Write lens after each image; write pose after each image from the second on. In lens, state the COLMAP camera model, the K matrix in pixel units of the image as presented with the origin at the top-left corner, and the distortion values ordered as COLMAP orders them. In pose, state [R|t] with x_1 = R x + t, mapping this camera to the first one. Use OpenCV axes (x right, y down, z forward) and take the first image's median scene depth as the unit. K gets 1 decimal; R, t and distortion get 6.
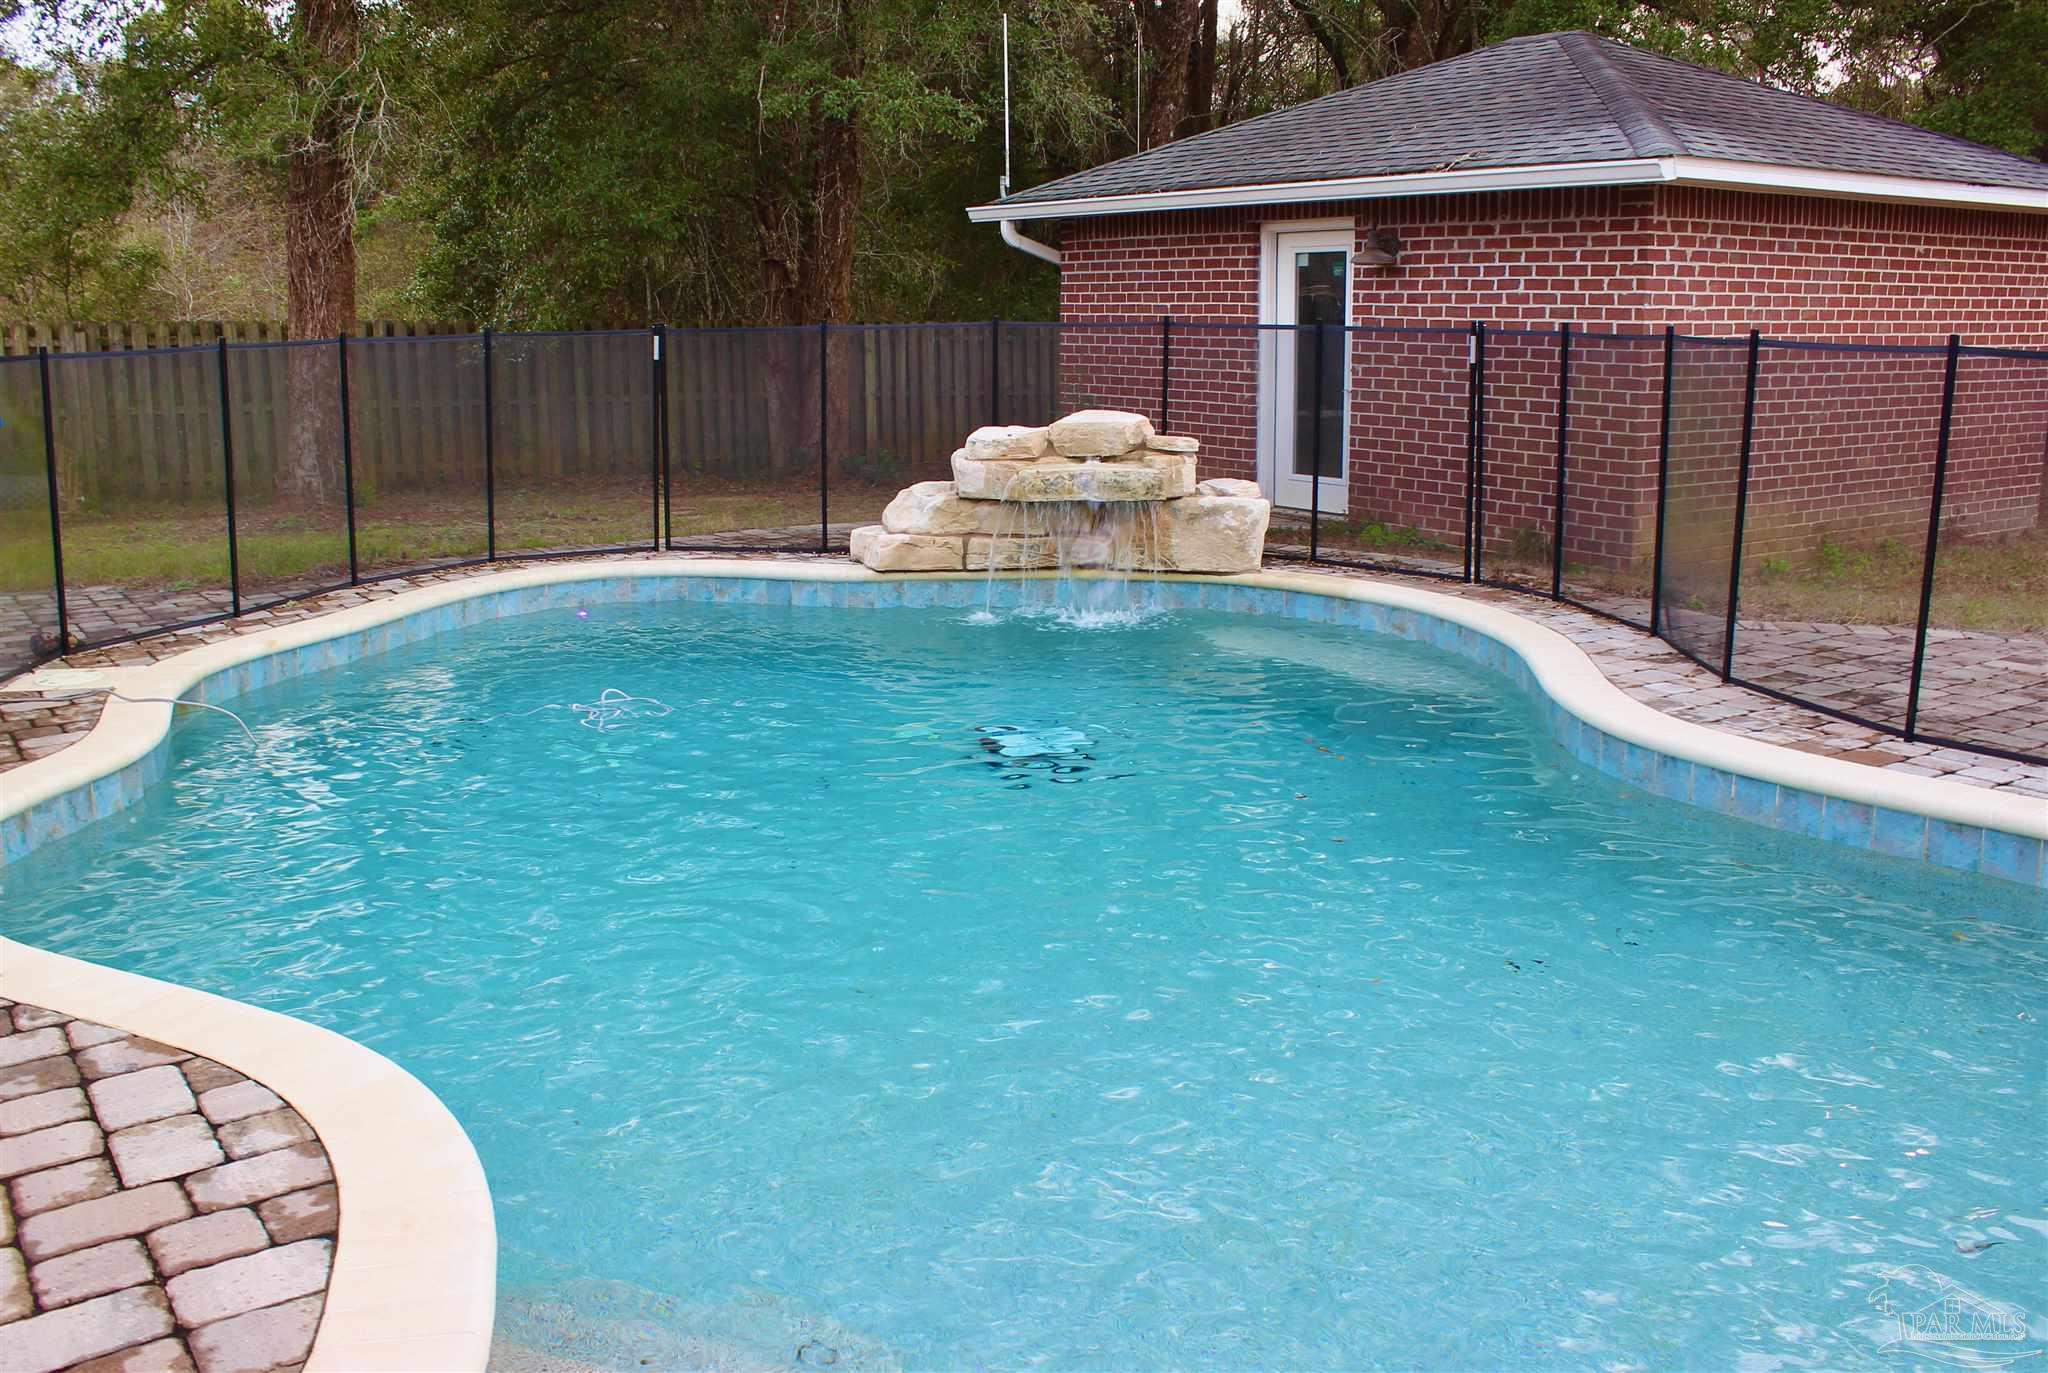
lens RADIAL K [[1752.3, 0, 1017.6], [0, 1752.3, 690.5], [0, 0, 1]] dist [-0.118204, 0.046880]
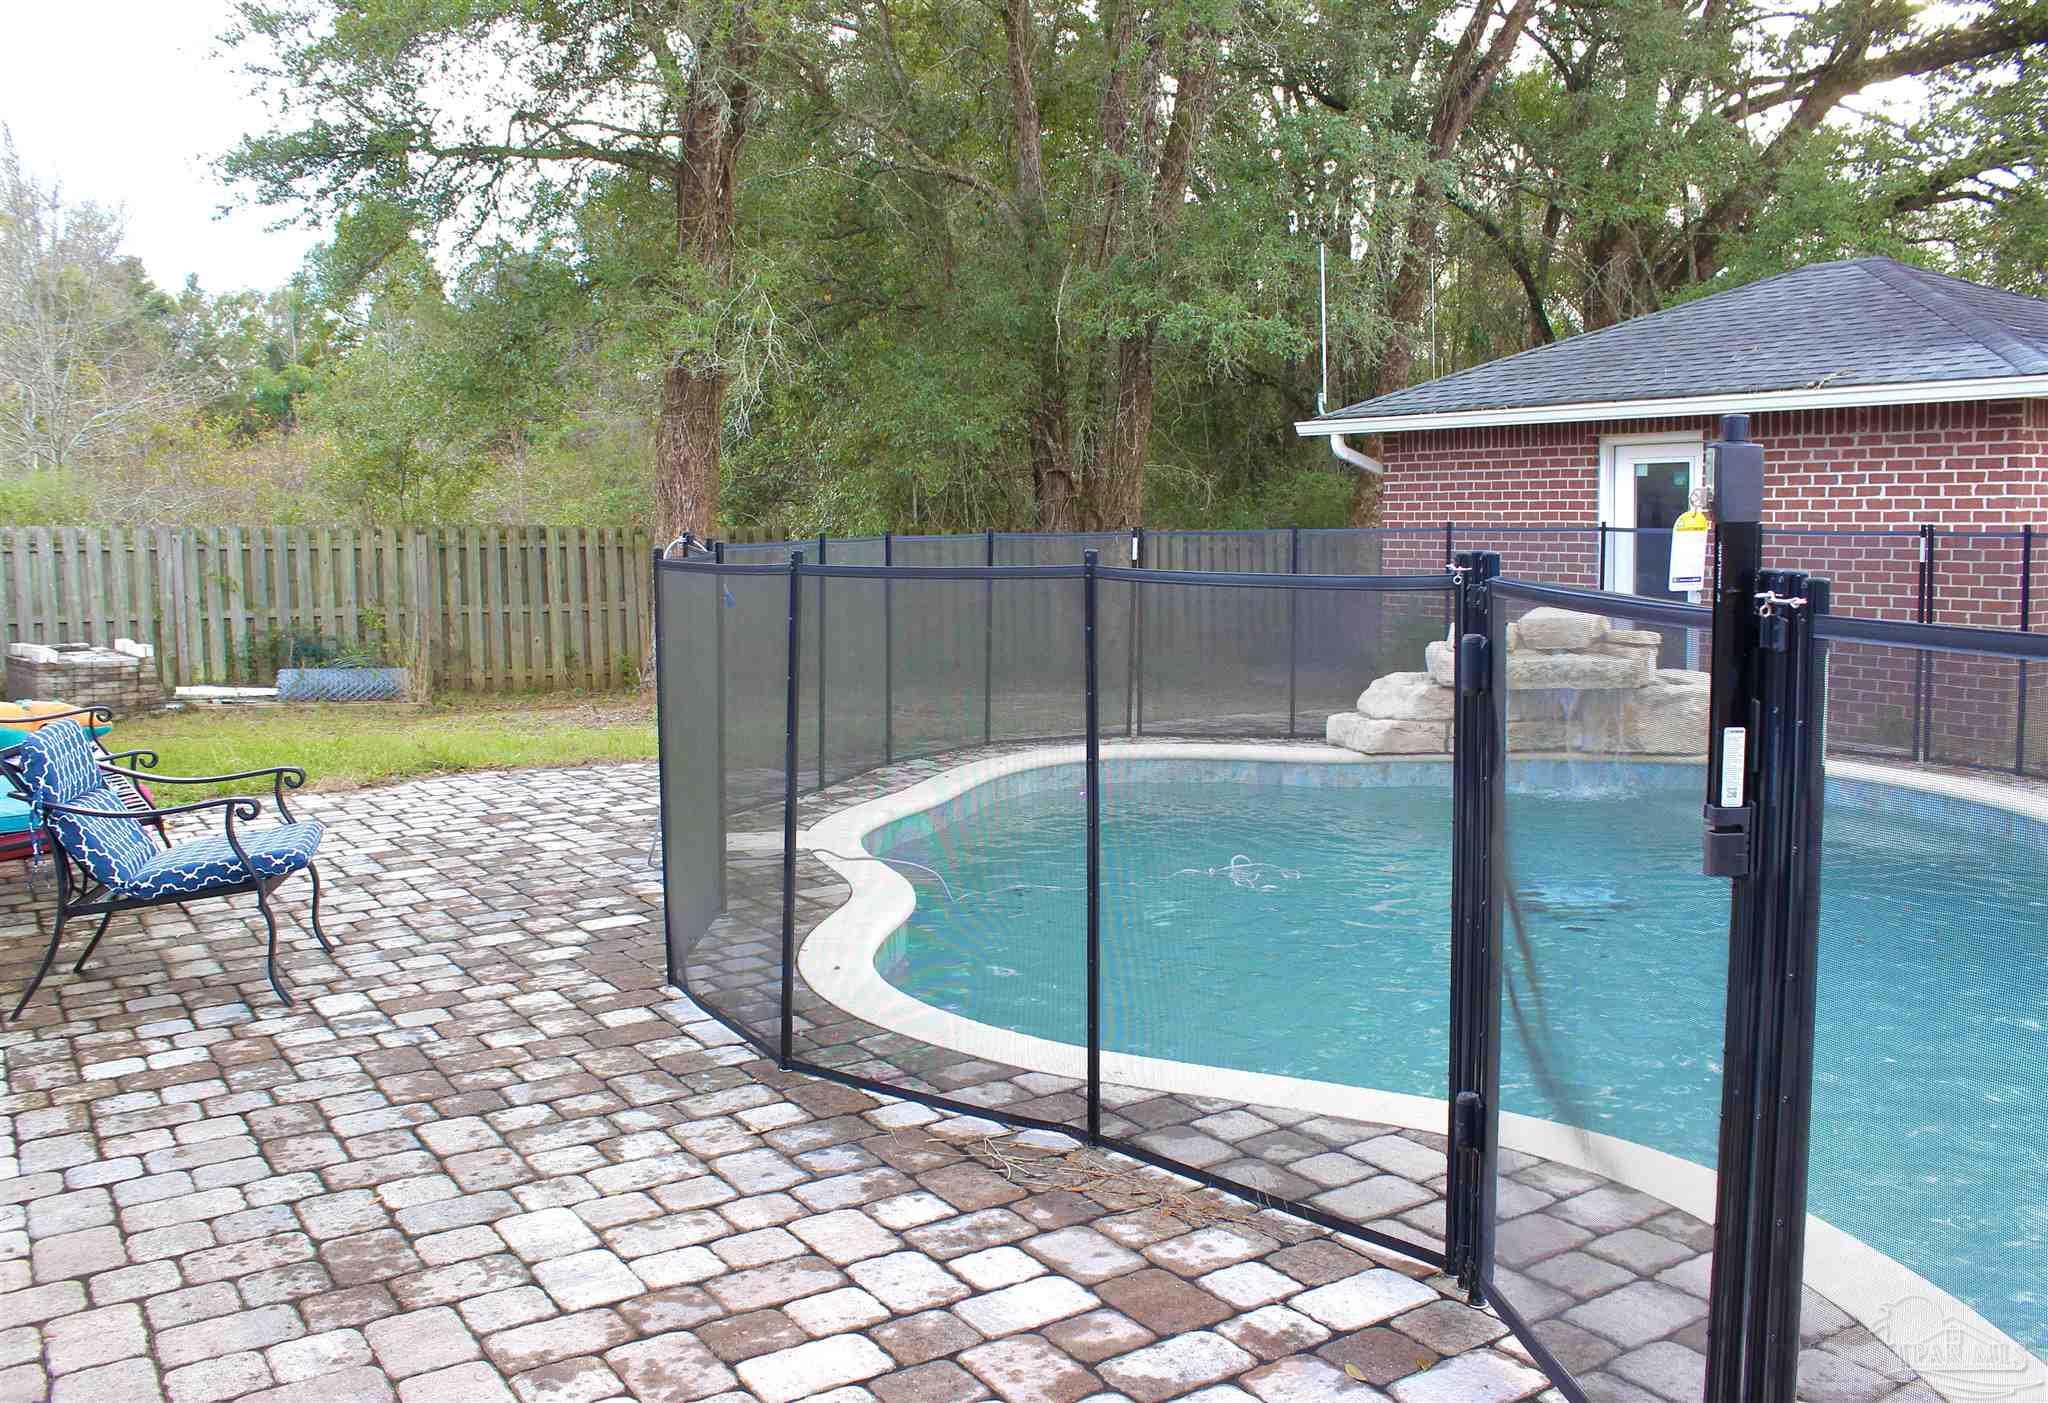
lens RADIAL K [[1741.0, 0, 1035.3], [0, 1741.0, 713.8], [0, 0, 1]] dist [-0.111068, 0.062257]
pose [[0.999349, -0.000954, -0.036068, -0.196725], [-0.002833, 0.994490, -0.104790, 0.016178], [0.035969, 0.104824, 0.993840, -0.060878]]
